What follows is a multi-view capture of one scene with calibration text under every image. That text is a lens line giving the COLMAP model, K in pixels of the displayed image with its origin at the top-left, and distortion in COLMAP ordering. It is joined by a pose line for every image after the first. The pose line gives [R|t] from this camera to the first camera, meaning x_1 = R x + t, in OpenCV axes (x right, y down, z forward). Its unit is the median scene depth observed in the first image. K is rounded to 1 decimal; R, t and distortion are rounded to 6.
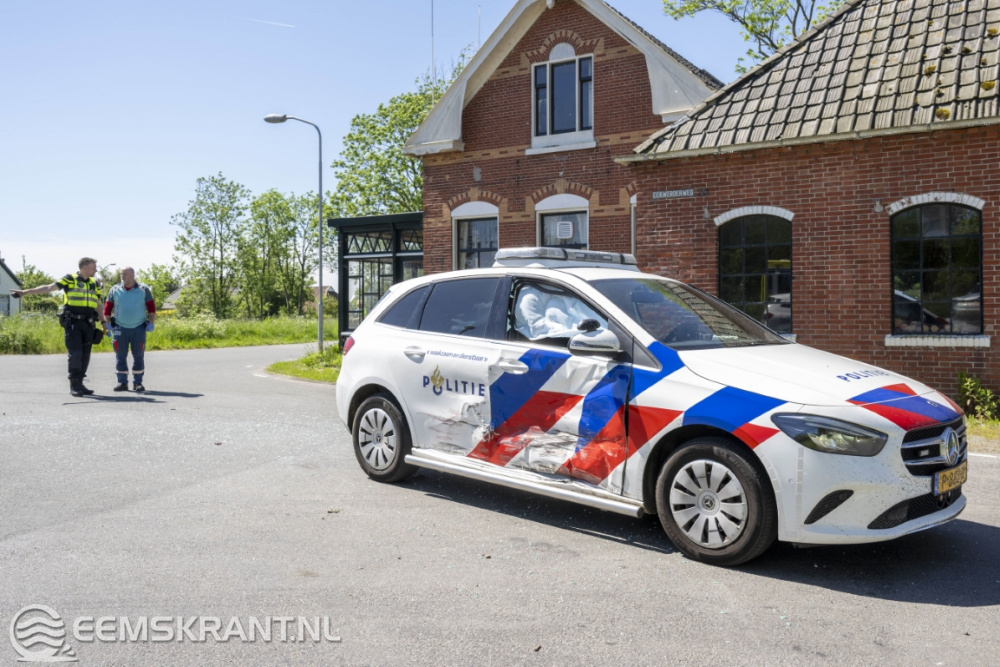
lens RADIAL K [[859.1, 0, 519.2], [0, 859.1, 308.3], [0, 0, 1]] dist [0.000203, 0.007825]
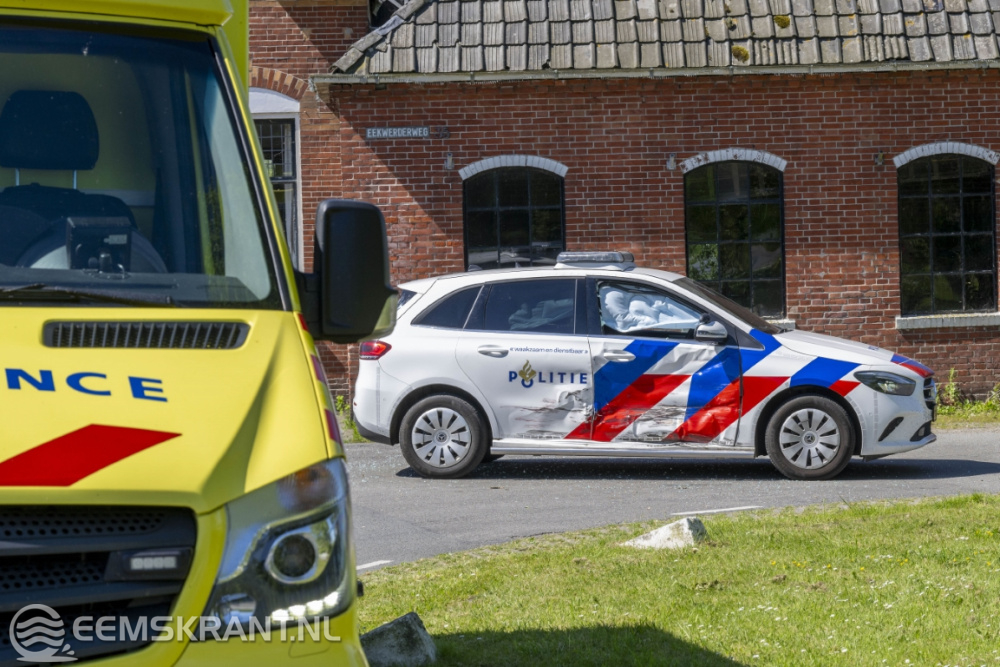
lens RADIAL K [[2871.3, 0, 626.2], [0, 2871.3, 336.9], [0, 0, 1]] dist [0.130974, -0.742395]
pose [[0.803793, -0.036426, 0.593792, -1.215027], [0.021005, 0.999239, 0.032863, -0.045576], [-0.594537, -0.013942, 0.803947, -1.131869]]
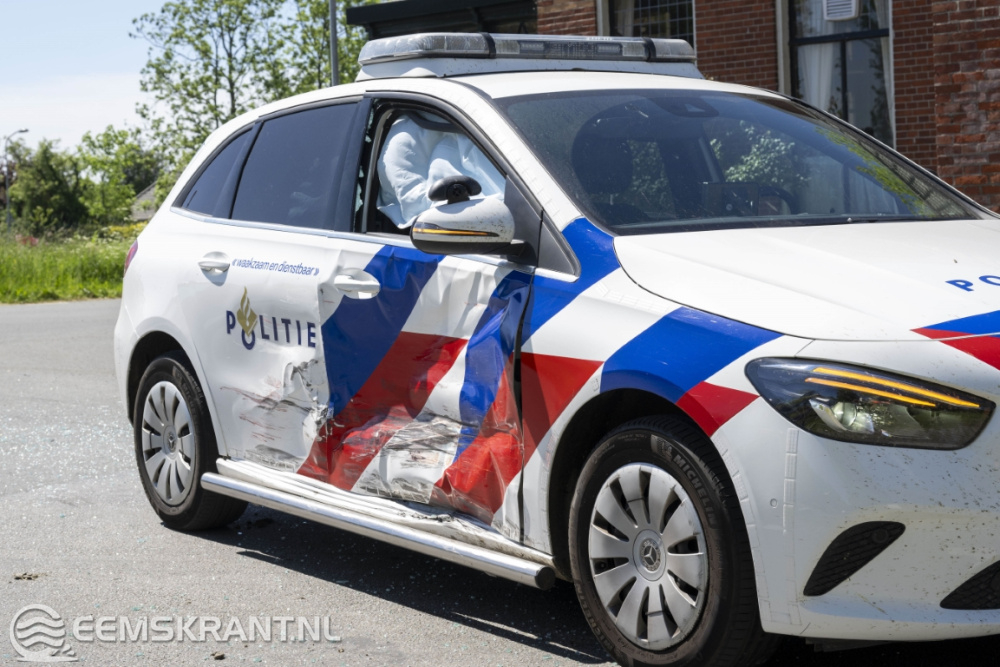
lens RADIAL K [[1948.3, 0, 416.2], [0, 1948.3, 281.6], [0, 0, 1]] dist [0.015149, 0.027628]
pose [[0.965625, -0.022724, -0.258944, 0.159587], [0.032971, 0.998833, 0.035300, 0.015018], [0.257839, -0.042625, 0.965247, -0.023558]]
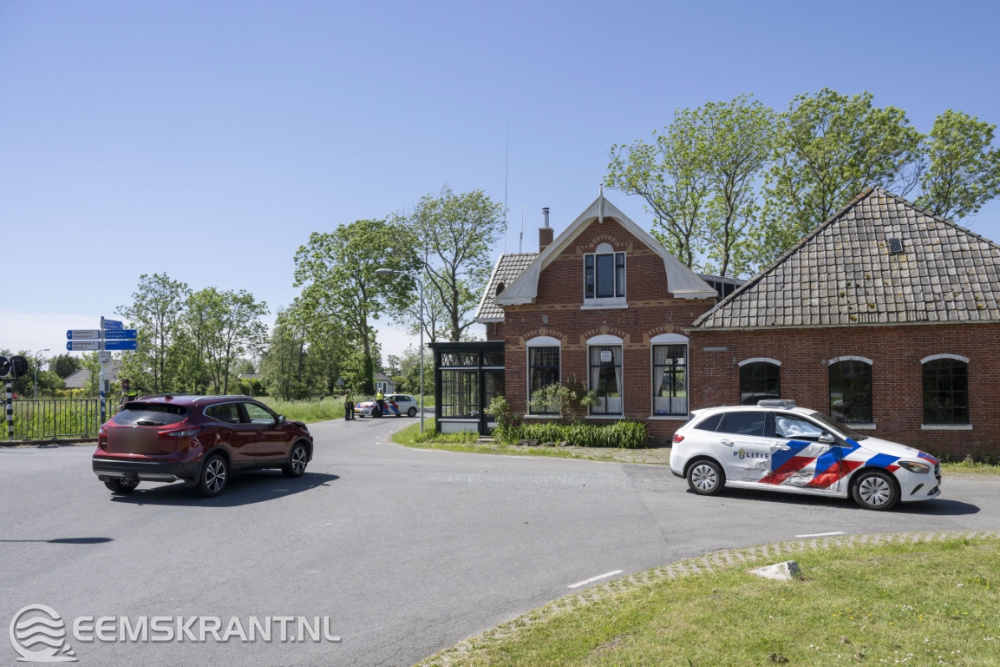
lens RADIAL K [[741.2, 0, 541.2], [0, 741.2, 364.7], [0, 0, 1]] dist [0.001057, 0.001042]
pose [[0.967929, 0.003444, 0.251202, -0.683313], [0.002009, 0.999768, -0.021447, -0.073577], [-0.251218, 0.021264, 0.967697, -0.546018]]
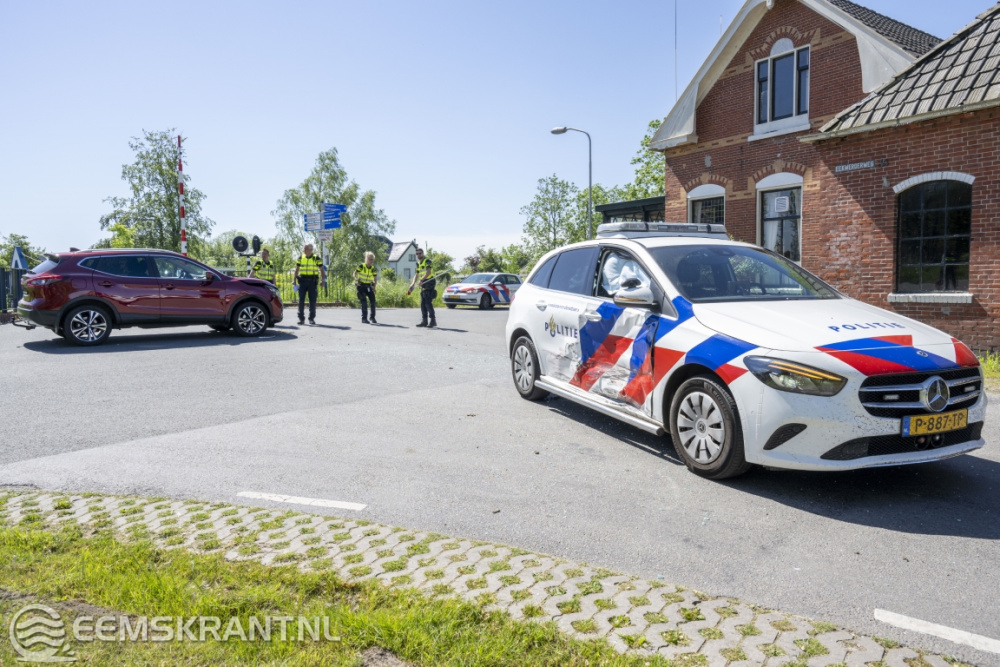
lens RADIAL K [[673.0, 0, 500.0], [0, 673.0, 333.5], [0, 0, 1]] dist [-0.006919, -0.000224]
pose [[0.906949, 0.024508, -0.420527, 0.152534], [0.011815, 0.996433, 0.083554, 0.004012], [0.421075, -0.080748, 0.903424, 0.009586]]
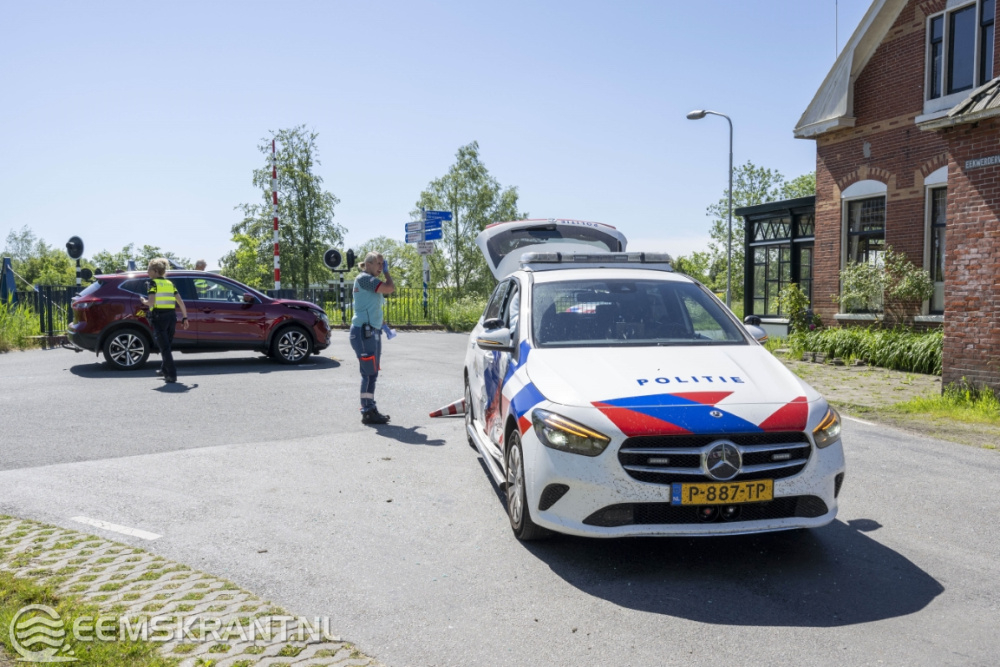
lens RADIAL K [[830.7, 0, 495.0], [0, 830.7, 370.6], [0, 0, 1]] dist [-0.005924, -0.000873]
pose [[0.774051, 0.052664, -0.630929, 0.373627], [0.008460, 0.995585, 0.093482, -0.010526], [0.633066, -0.077698, 0.770188, 0.062438]]
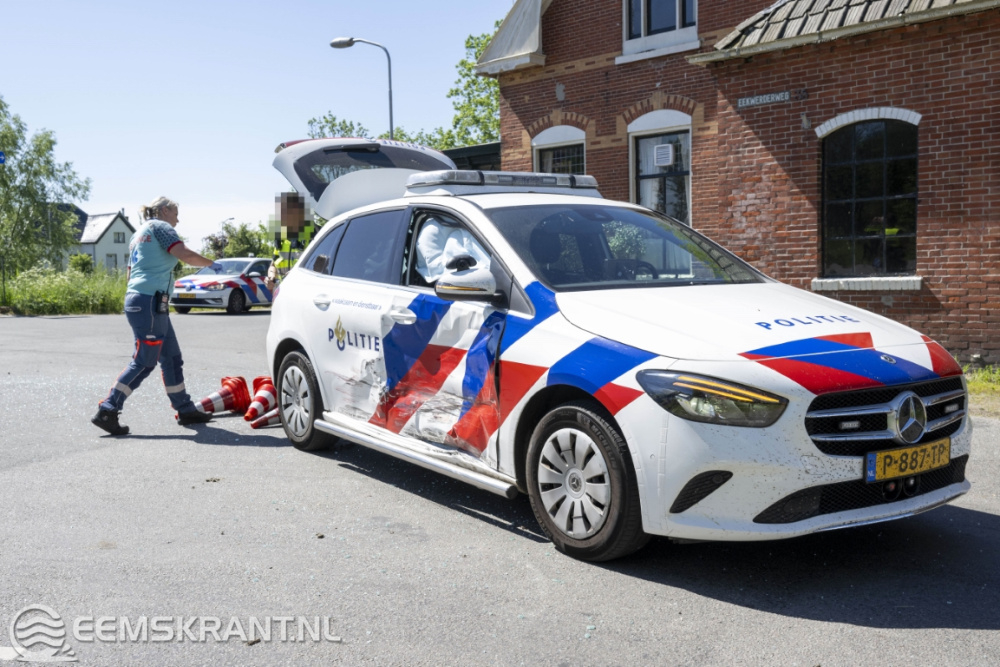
lens RADIAL K [[992.5, 0, 448.0], [0, 992.5, 345.5], [0, 0, 1]] dist [0.021176, 0.000749]
pose [[0.969282, -0.000807, -0.245953, 0.140886], [0.021991, 0.996274, 0.083396, 0.008997], [0.244969, -0.086243, 0.965688, 0.040744]]
